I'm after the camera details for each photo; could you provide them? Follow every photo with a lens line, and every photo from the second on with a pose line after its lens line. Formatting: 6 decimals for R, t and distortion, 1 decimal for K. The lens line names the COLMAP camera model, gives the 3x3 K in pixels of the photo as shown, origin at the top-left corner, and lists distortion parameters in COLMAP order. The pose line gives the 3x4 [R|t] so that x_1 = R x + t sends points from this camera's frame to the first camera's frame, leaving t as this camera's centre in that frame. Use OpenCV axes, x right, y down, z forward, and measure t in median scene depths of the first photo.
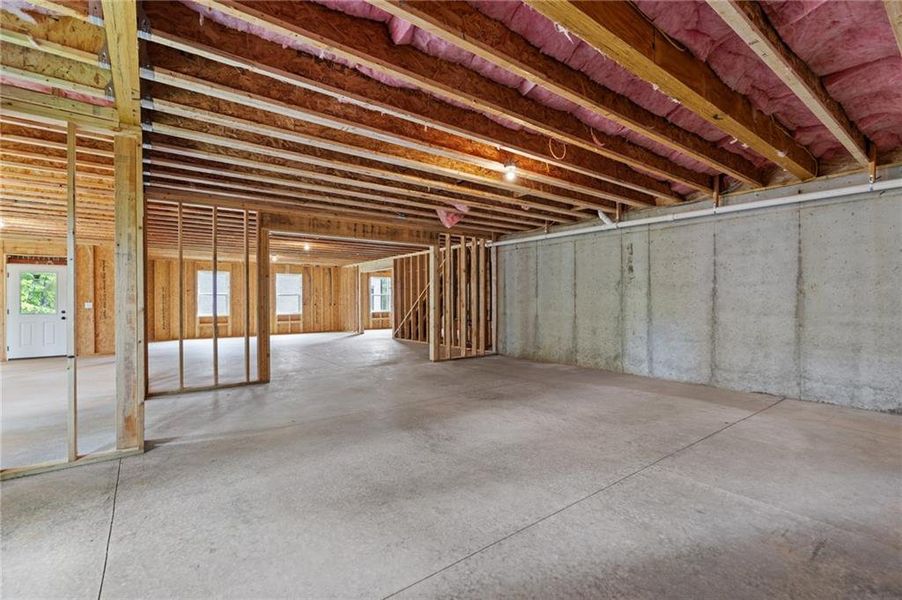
lens RADIAL K [[406.1, 0, 452.3], [0, 406.1, 298.8], [0, 0, 1]] dist [0.003782, 0.000315]
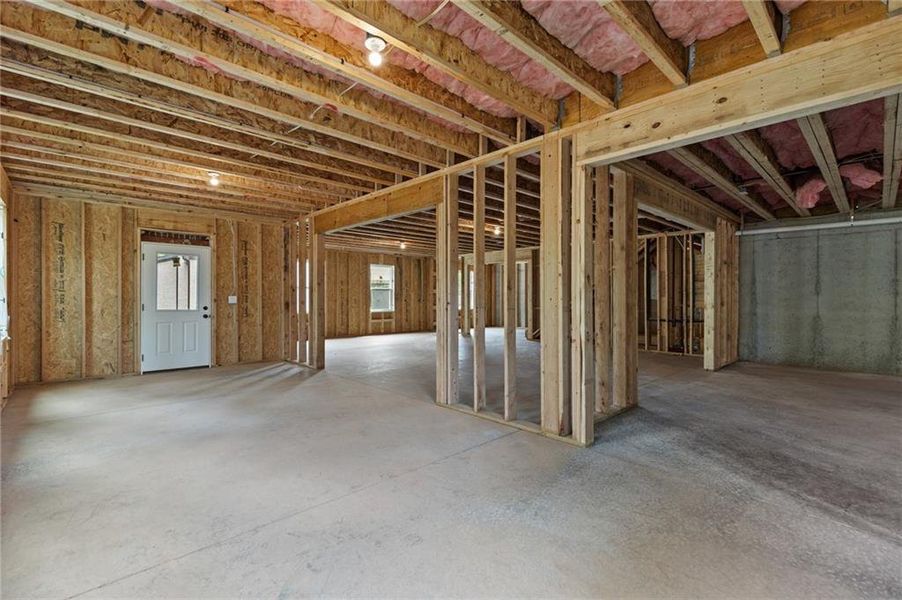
lens RADIAL K [[406.1, 0, 452.3], [0, 406.1, 298.8], [0, 0, 1]] dist [0.003782, 0.000315]
pose [[0.993401, 0.009095, 0.114333, -0.598465], [-0.010014, 0.999922, 0.007459, 0.005089], [-0.114256, -0.008555, 0.993415, 0.208045]]
